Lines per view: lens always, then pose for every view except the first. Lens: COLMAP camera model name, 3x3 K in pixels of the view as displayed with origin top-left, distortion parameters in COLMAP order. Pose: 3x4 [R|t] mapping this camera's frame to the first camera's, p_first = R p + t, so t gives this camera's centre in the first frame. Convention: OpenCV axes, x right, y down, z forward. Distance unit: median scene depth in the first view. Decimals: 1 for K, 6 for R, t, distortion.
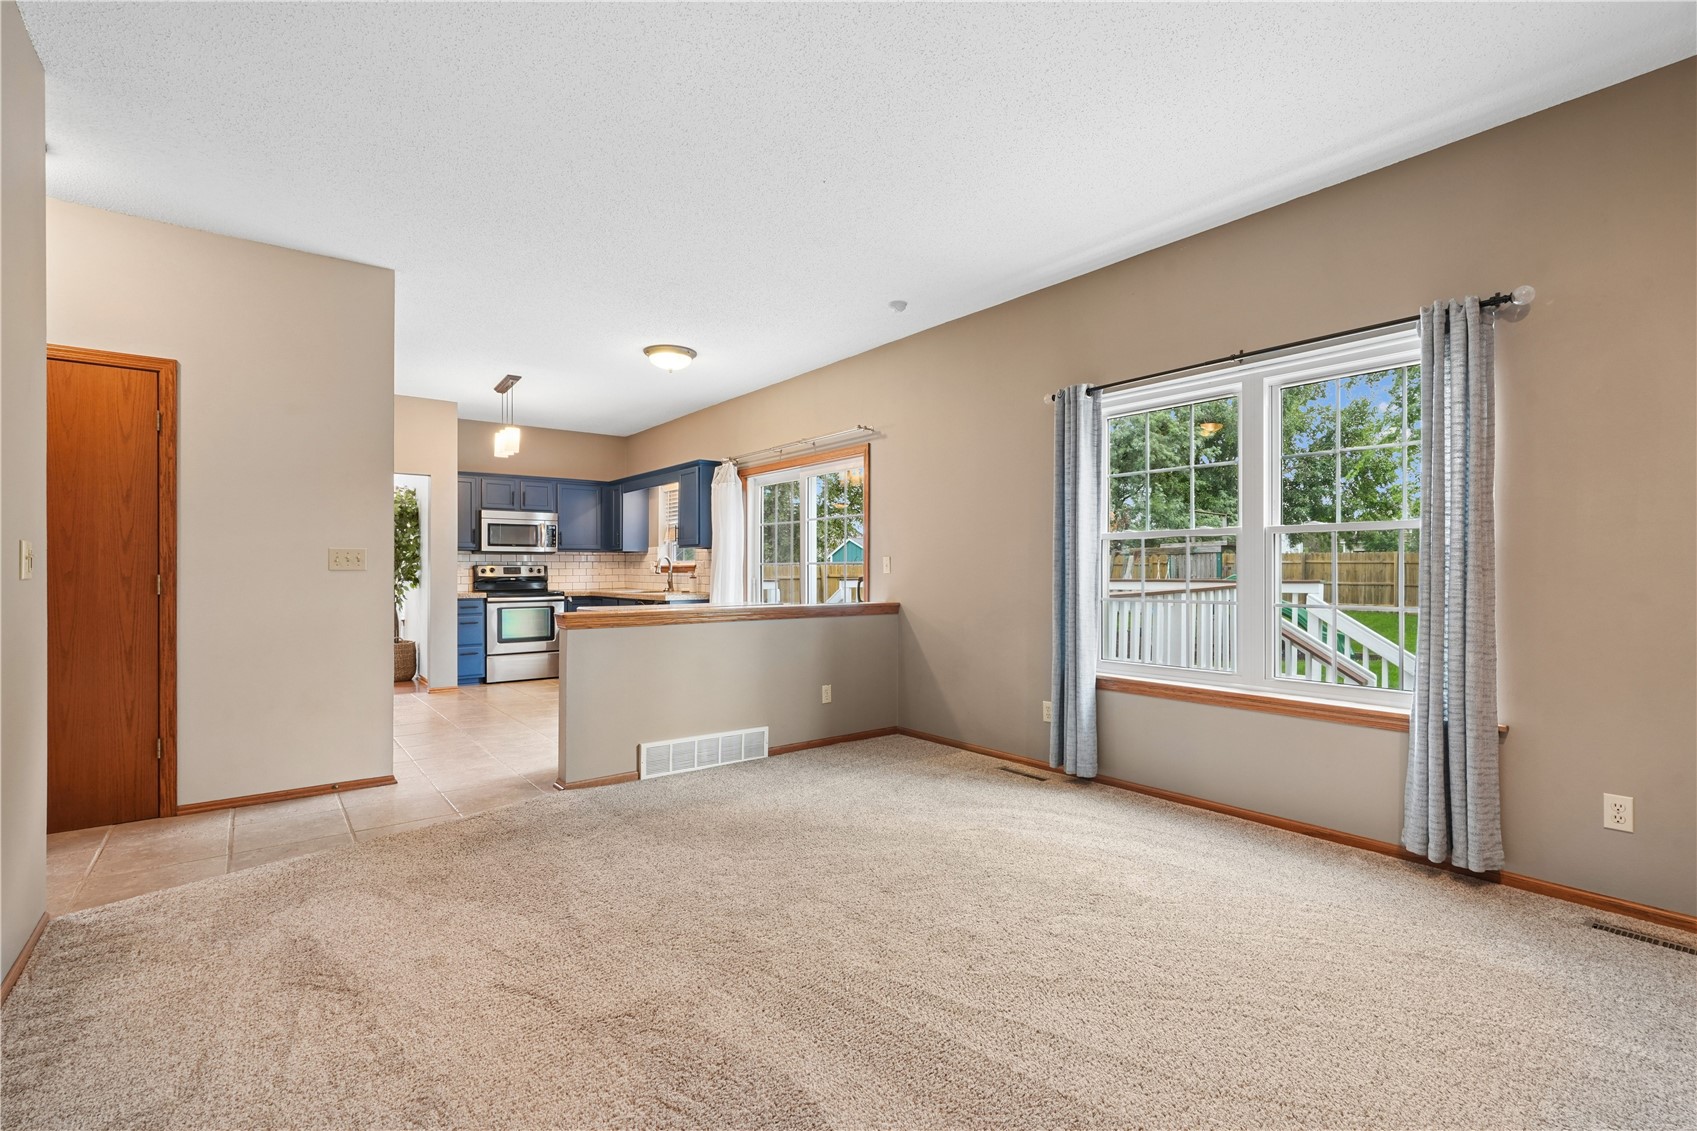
lens RADIAL K [[767.8, 0, 846.7], [0, 767.8, 566.6], [0, 0, 1]] dist [0.001139, 0.000092]
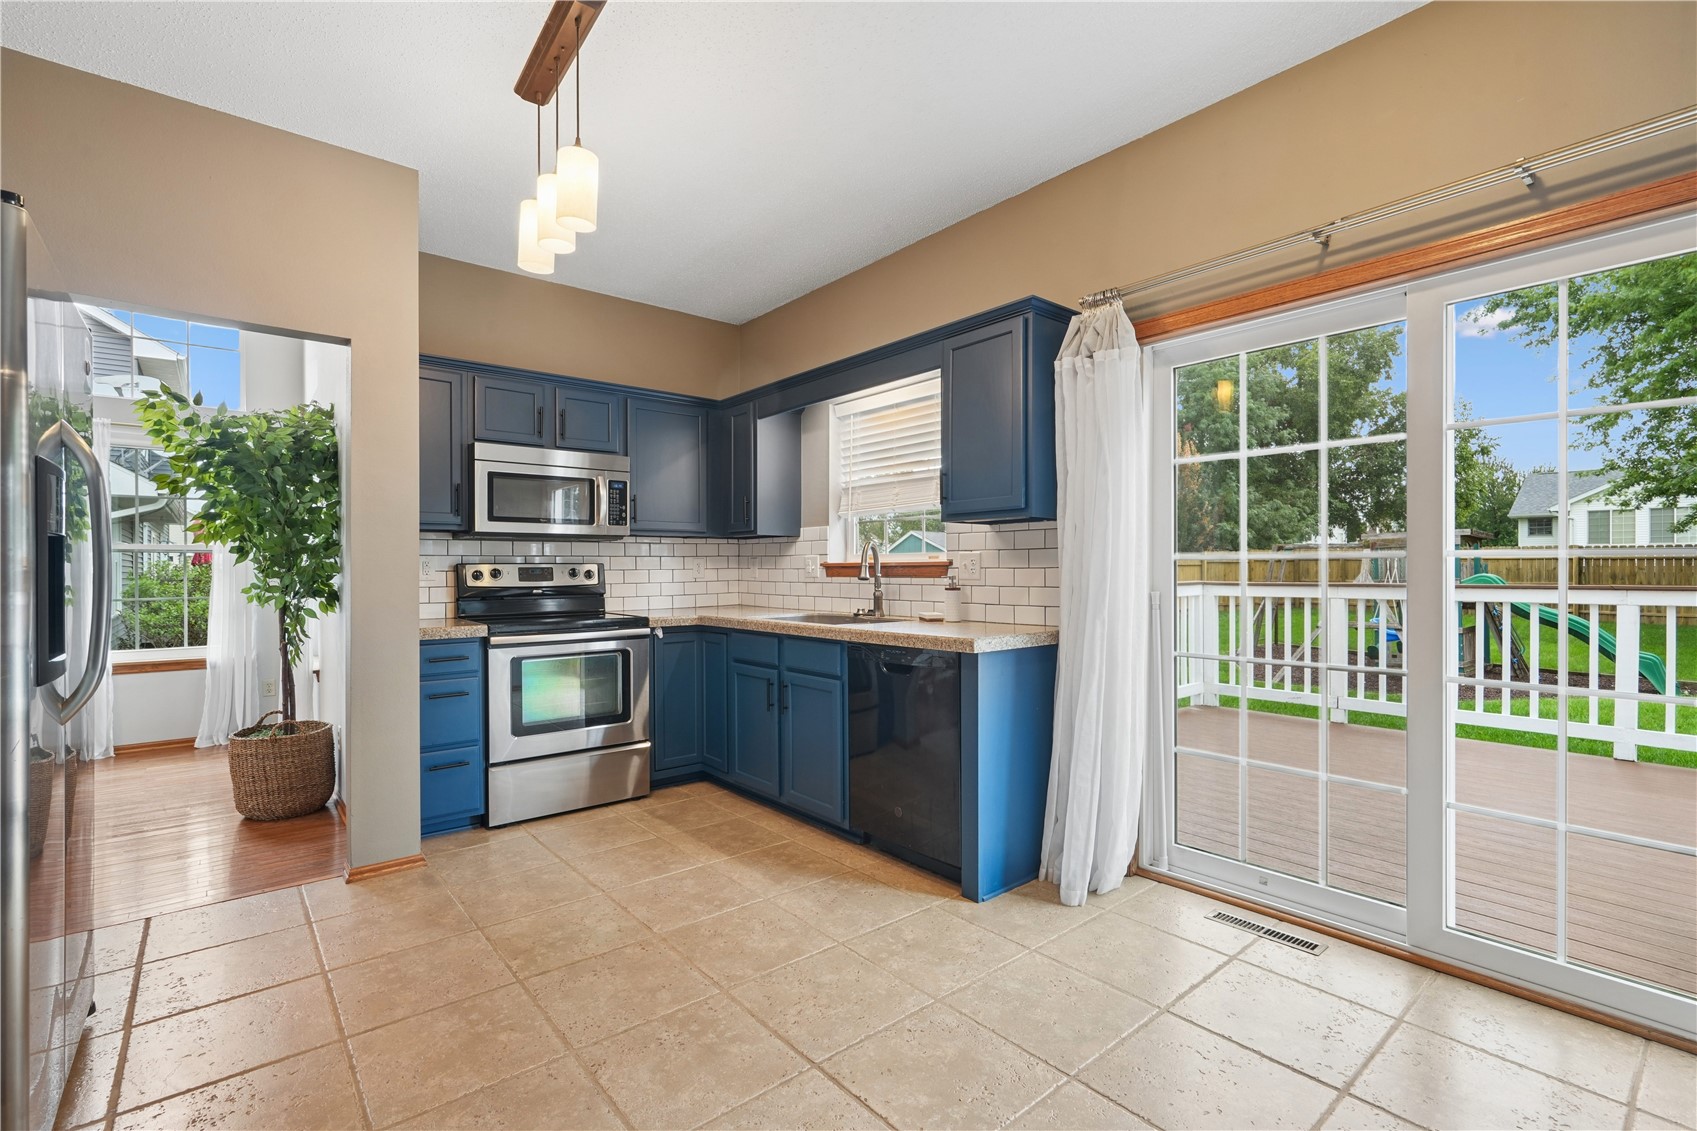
lens RADIAL K [[767.8, 0, 851.1], [0, 767.8, 566.8], [0, 0, 1]] dist [0.001139, 0.000092]
pose [[0.999450, -0.002959, 0.033017, -0.259960], [0.002880, 0.999993, 0.002452, -0.000101], [-0.033024, -0.002355, 0.999452, 0.522372]]
